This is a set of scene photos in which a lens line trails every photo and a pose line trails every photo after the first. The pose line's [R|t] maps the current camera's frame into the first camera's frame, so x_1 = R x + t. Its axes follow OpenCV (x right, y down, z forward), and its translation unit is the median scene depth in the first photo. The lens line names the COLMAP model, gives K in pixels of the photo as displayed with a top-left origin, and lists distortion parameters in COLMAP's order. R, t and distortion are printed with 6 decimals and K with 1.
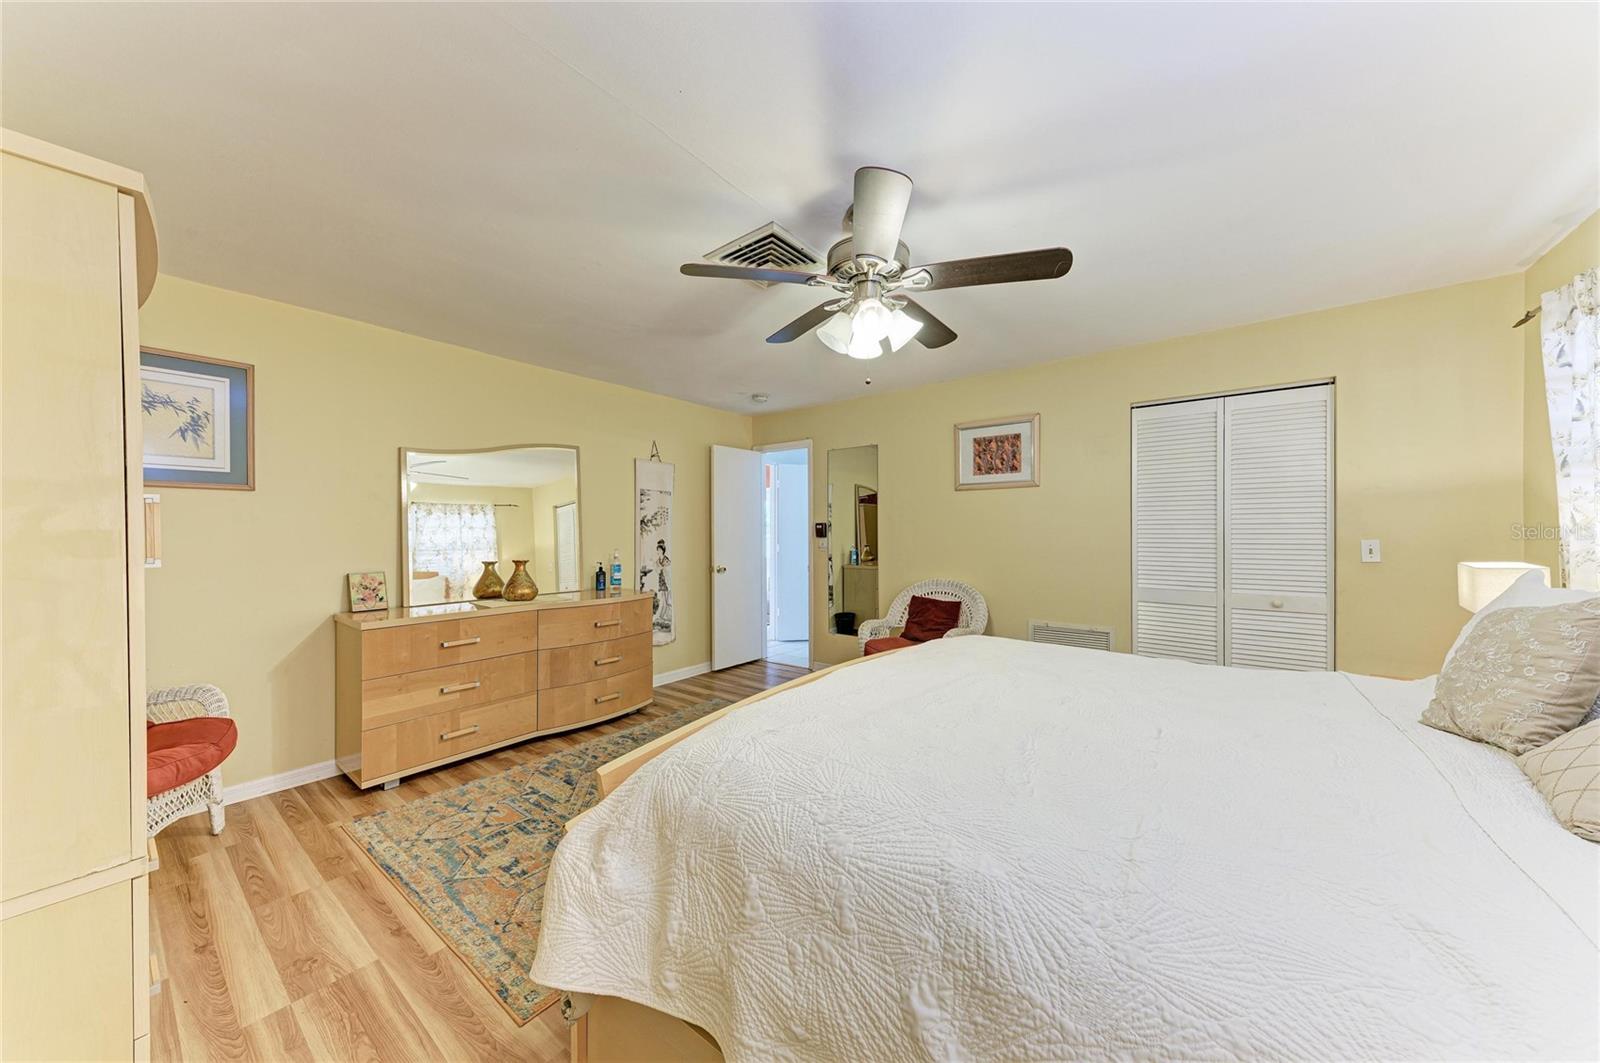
lens RADIAL K [[541.4, 0, 801.2], [0, 541.4, 532.9], [0, 0, 1]] dist [0.018947, -0.004434]
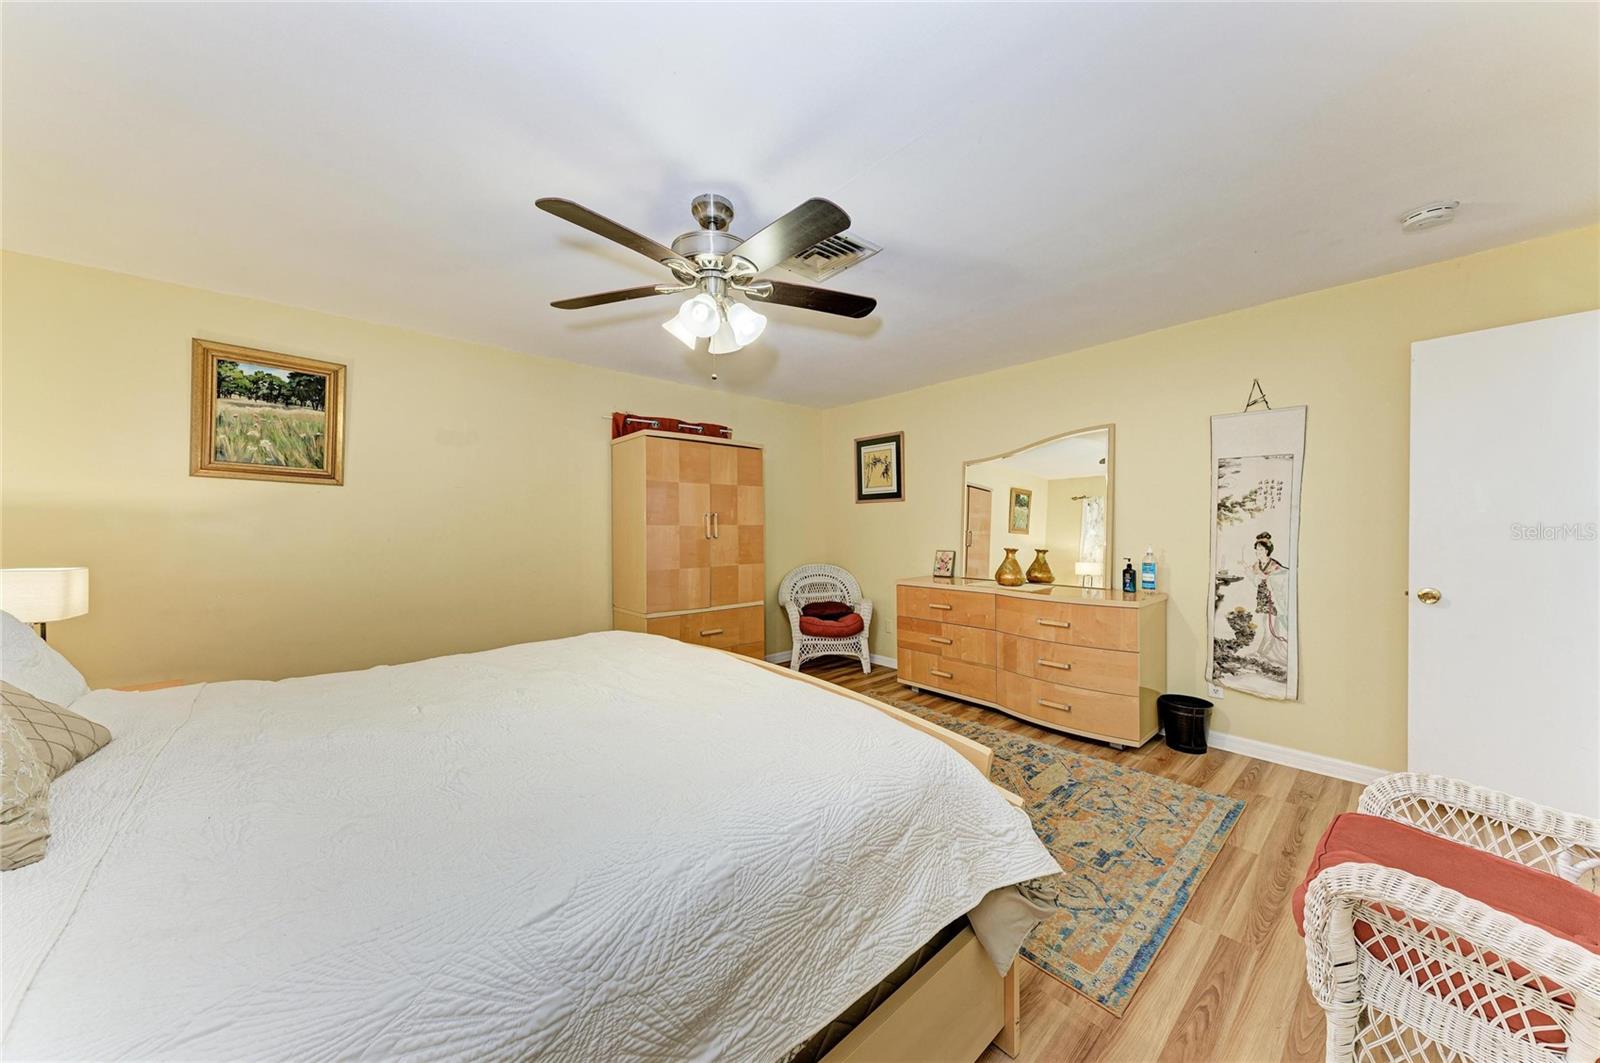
lens RADIAL K [[541.4, 0, 801.2], [0, 541.4, 532.9], [0, 0, 1]] dist [0.018947, -0.004434]
pose [[-0.189525, 0.017358, -0.981722, 0.541381], [0.008682, 0.999834, 0.016002, -0.002150], [0.981837, -0.005491, -0.189644, 0.670894]]
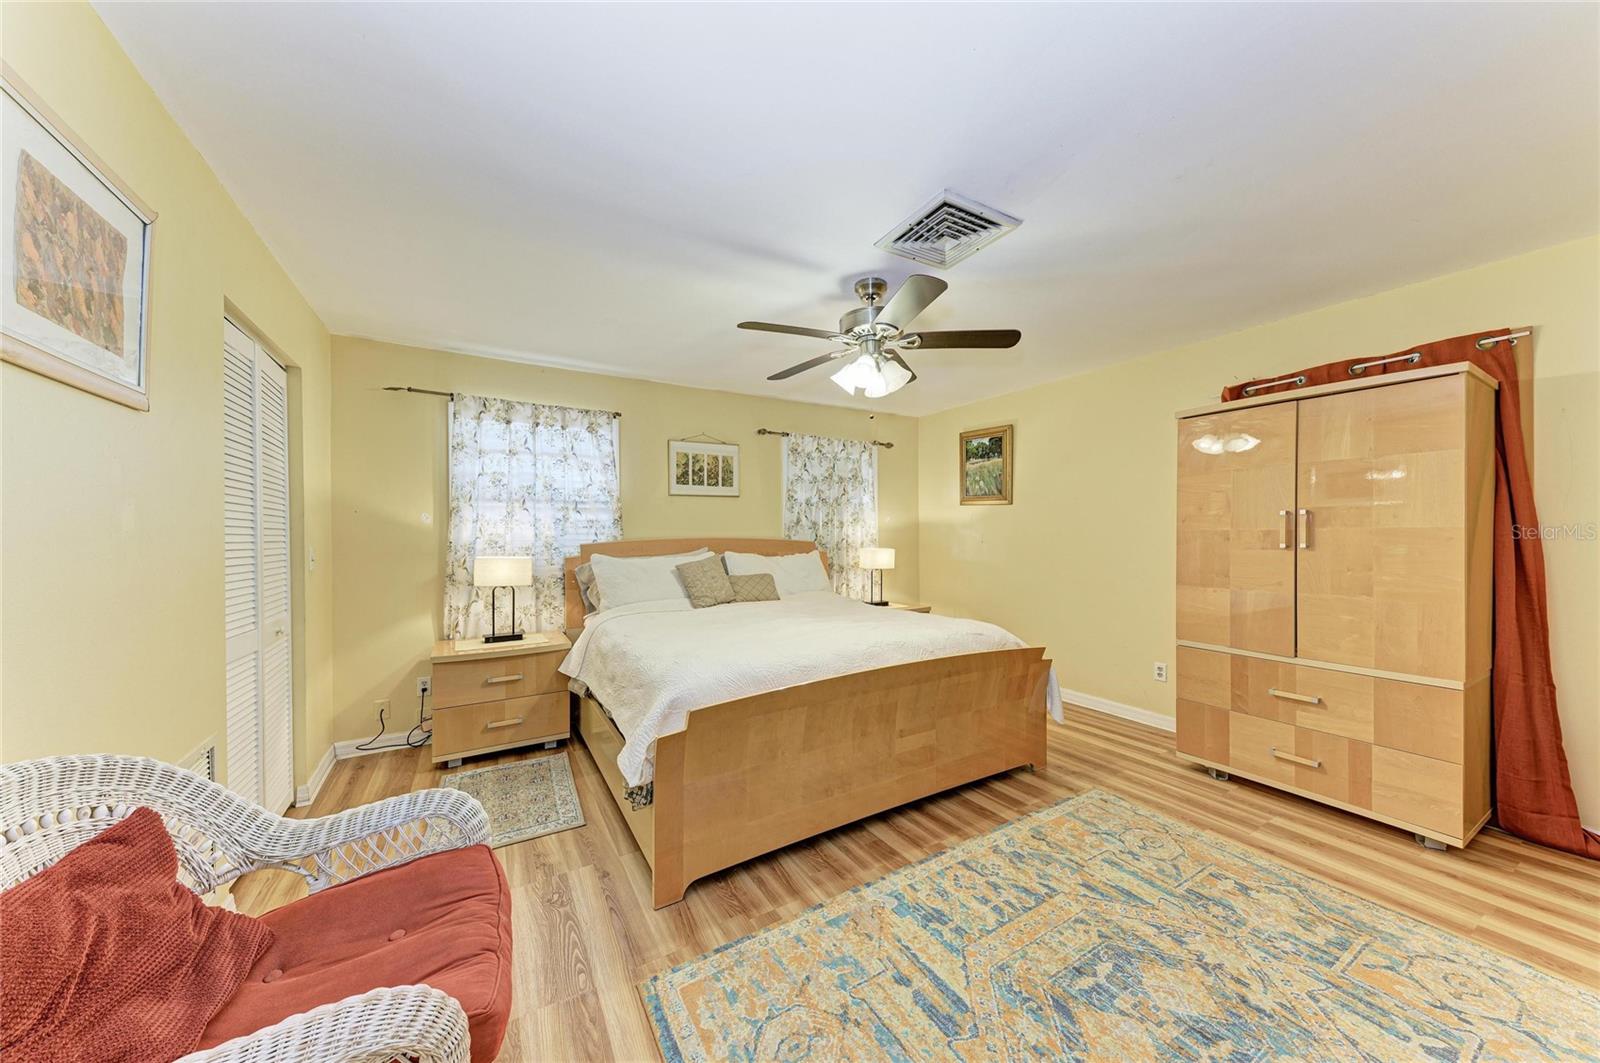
lens RADIAL K [[541.4, 0, 801.2], [0, 541.4, 532.9], [0, 0, 1]] dist [0.018947, -0.004434]
pose [[-0.928705, 0.011039, 0.370655, -0.096227], [0.009915, 0.999939, -0.004939, 0.000052], [-0.370687, -0.000912, -0.928757, 1.122007]]
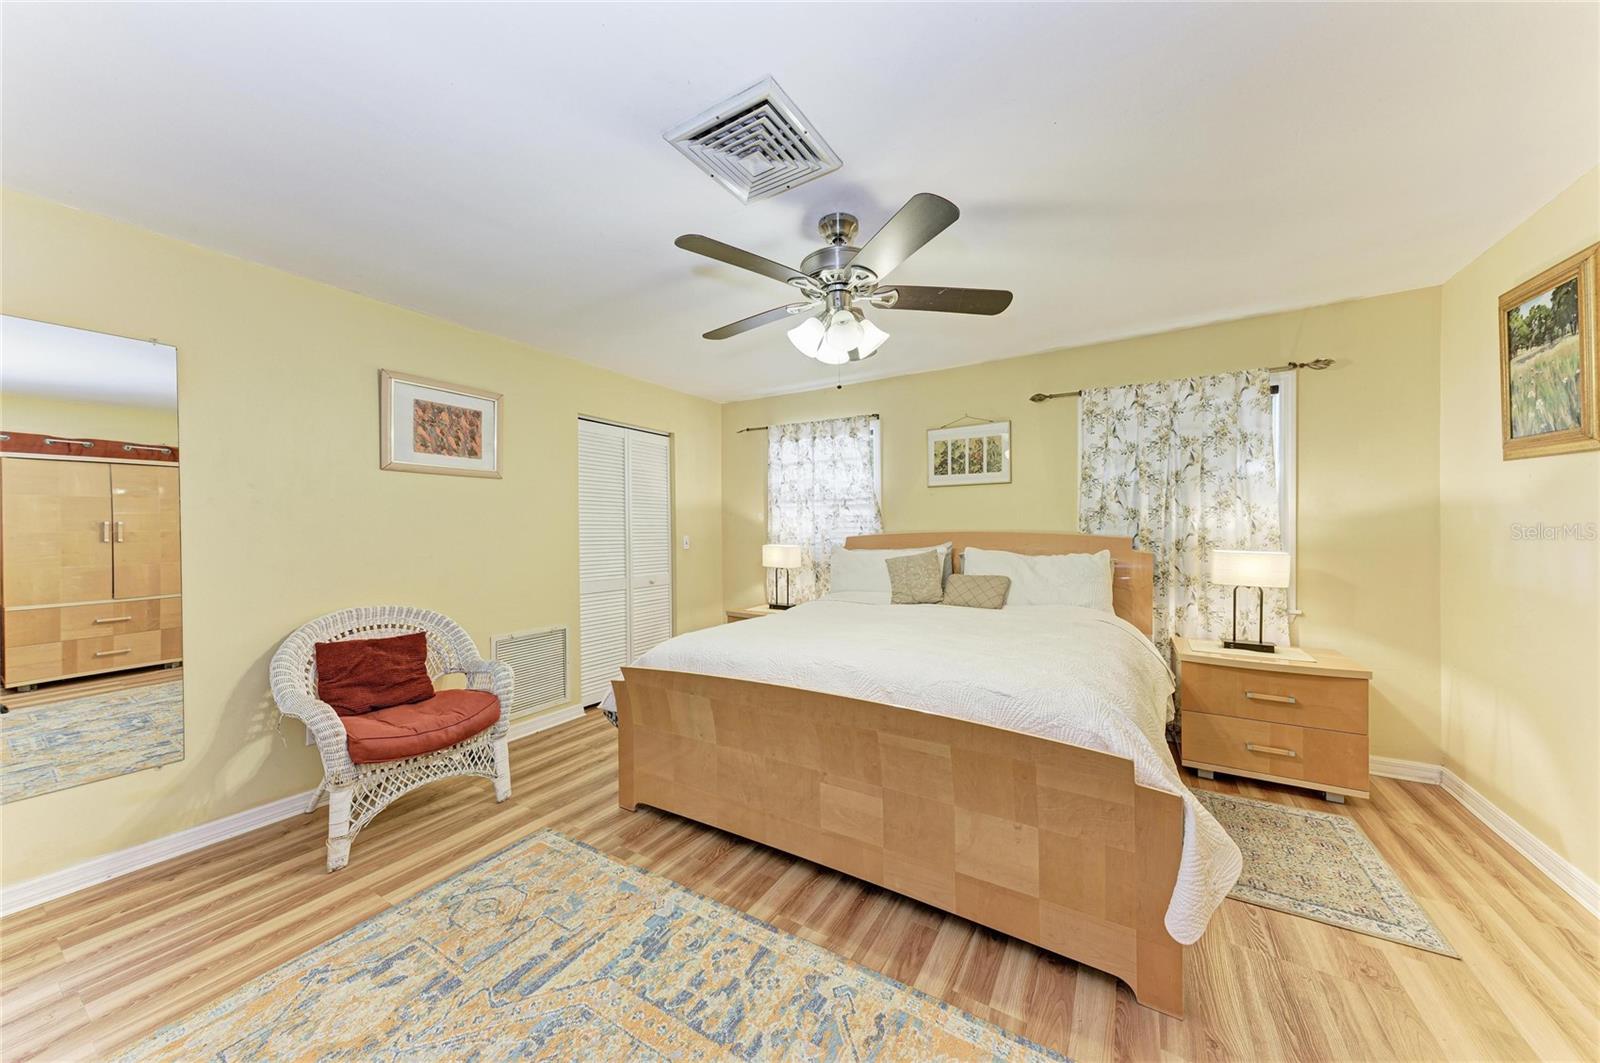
lens RADIAL K [[541.4, 0, 801.2], [0, 541.4, 532.9], [0, 0, 1]] dist [0.018947, -0.004434]
pose [[-0.109159, -0.002424, 0.994021, -0.453790], [0.006196, 0.999976, 0.003119, 0.000370], [-0.994005, 0.006500, -0.109141, 0.592616]]
